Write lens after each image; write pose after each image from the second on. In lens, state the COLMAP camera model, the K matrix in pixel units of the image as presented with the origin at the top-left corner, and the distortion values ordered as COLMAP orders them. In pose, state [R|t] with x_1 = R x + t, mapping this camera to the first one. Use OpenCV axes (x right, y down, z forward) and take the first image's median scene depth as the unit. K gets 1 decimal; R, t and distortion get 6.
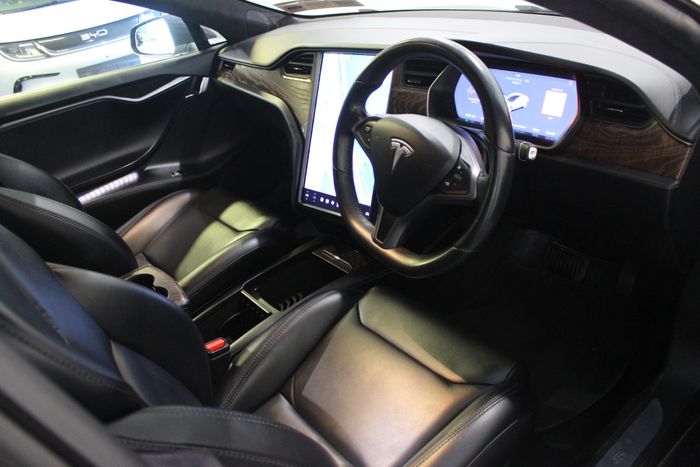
lens RADIAL K [[568.0, 0, 350.1], [0, 568.0, 237.0], [0, 0, 1]] dist [-0.175946, 0.159507]
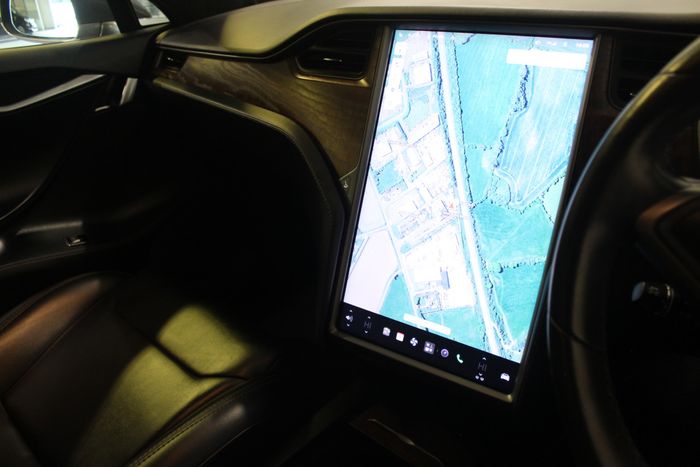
lens RADIAL K [[568.0, 0, 350.1], [0, 568.0, 237.0], [0, 0, 1]] dist [-0.175946, 0.159507]
pose [[0.988670, 0.015233, 0.149331, -0.126228], [-0.007787, 0.998703, -0.050319, -0.100760], [-0.149904, 0.048587, 0.987506, 0.434724]]
